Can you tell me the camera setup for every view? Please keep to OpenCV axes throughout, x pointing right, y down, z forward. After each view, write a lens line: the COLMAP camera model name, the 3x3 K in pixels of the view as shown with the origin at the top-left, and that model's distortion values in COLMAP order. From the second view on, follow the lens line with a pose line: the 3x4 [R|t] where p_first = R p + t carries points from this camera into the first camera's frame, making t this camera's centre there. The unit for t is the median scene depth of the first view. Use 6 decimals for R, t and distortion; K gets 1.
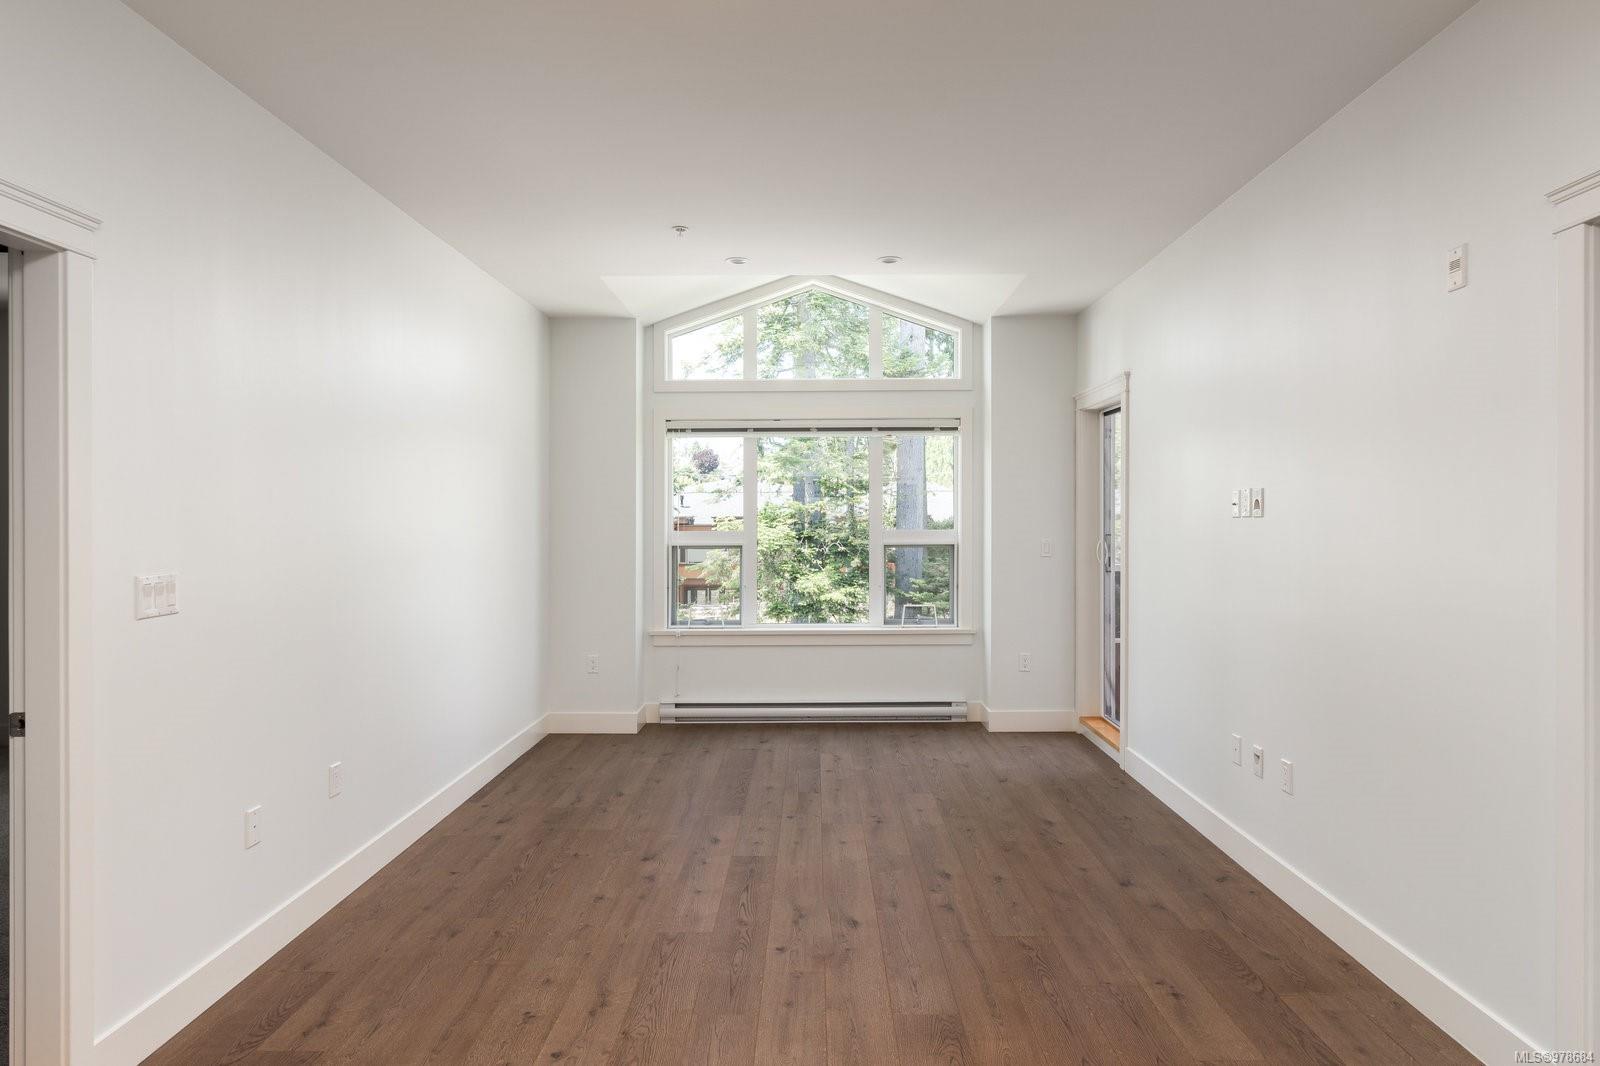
lens RADIAL K [[961.3, 0, 807.9], [0, 961.3, 528.2], [0, 0, 1]] dist [-0.002312, 0.002638]
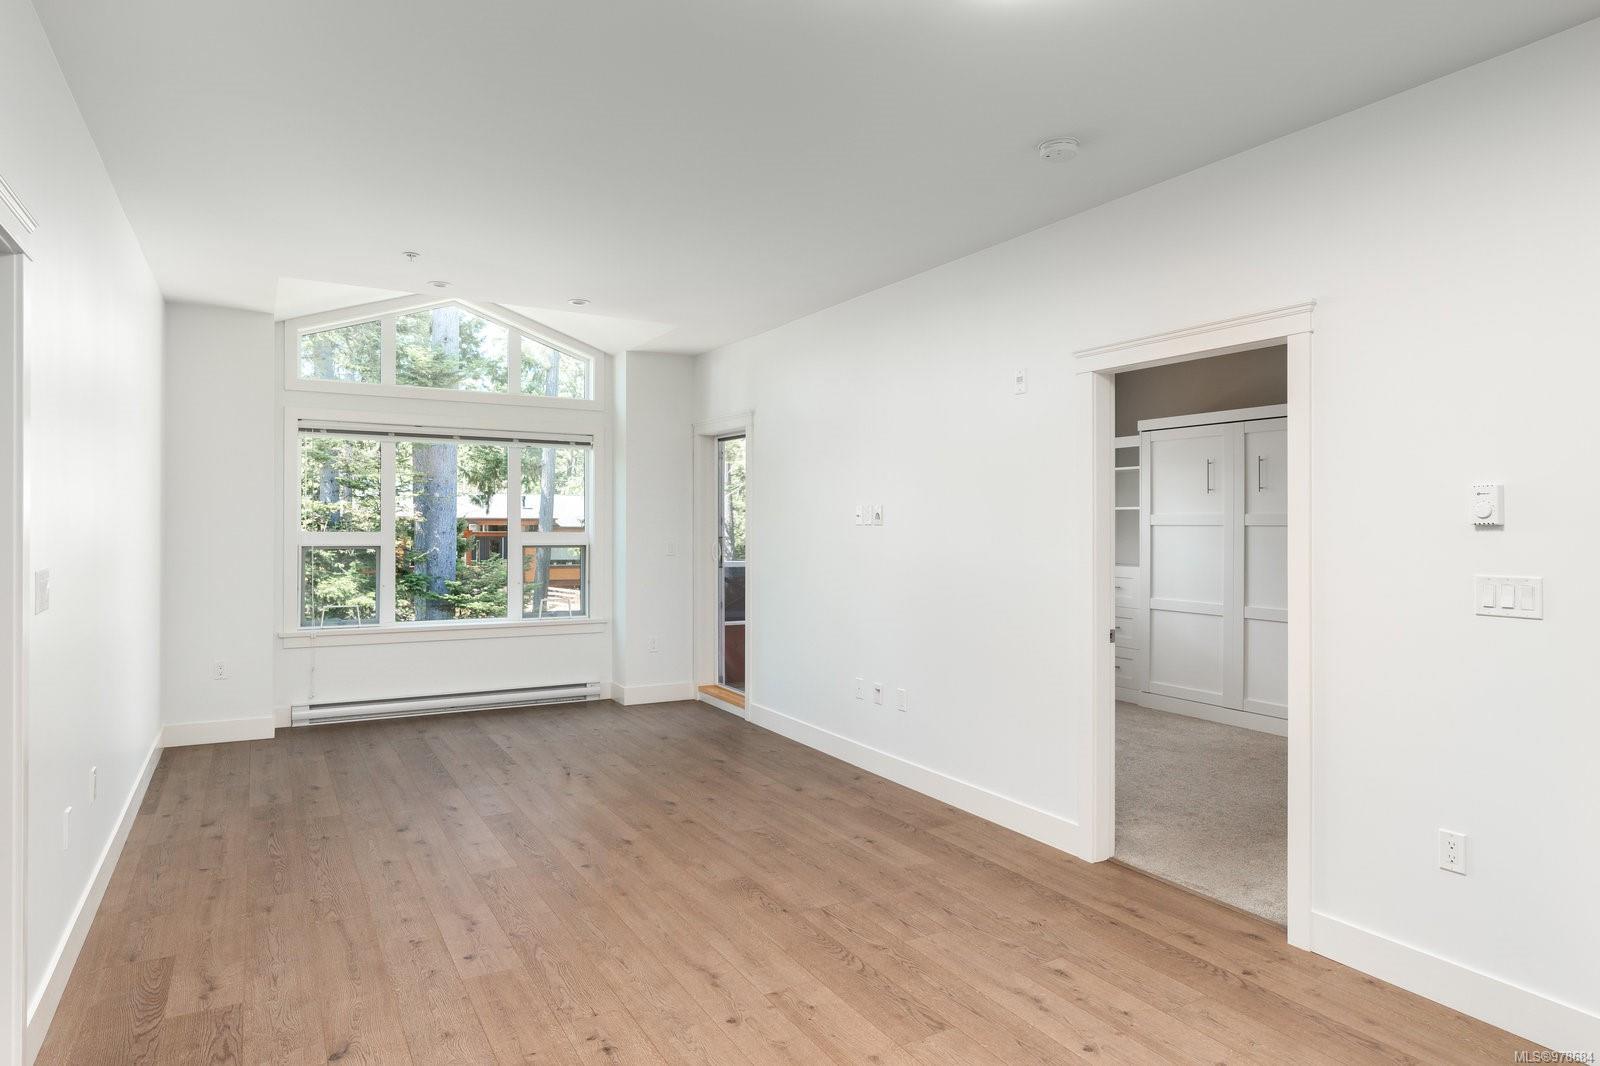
lens RADIAL K [[951.3, 0, 793.9], [0, 951.3, 503.3], [0, 0, 1]] dist [-0.005857, 0.005203]
pose [[0.868570, 0.022575, 0.495053, -0.327377], [-0.007624, 0.999452, -0.032199, 0.003367], [-0.495509, 0.024192, 0.868266, -0.172664]]
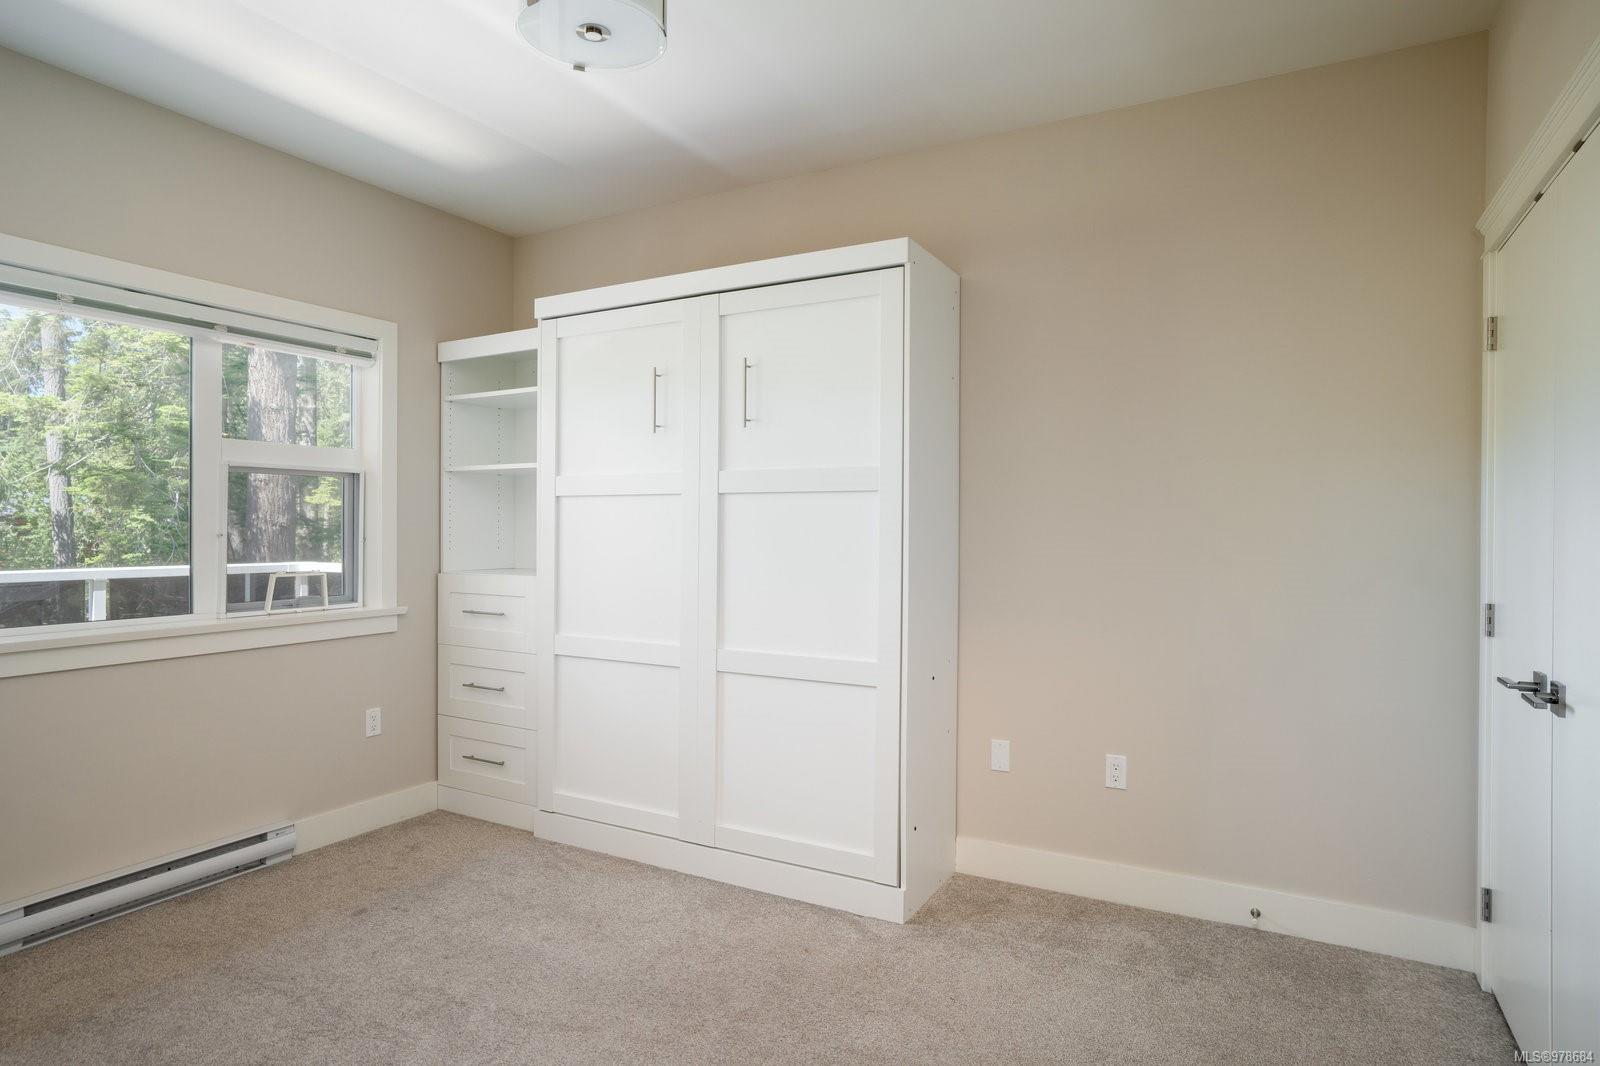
lens RADIAL K [[961.3, 0, 800.4], [0, 961.3, 537.3], [0, 0, 1]] dist [-0.002312, 0.002638]
pose [[0.485712, 0.009622, 0.874066, 0.406972], [0.000265, 0.999938, -0.011155, 0.032653], [-0.874119, 0.005650, 0.485679, 0.357943]]
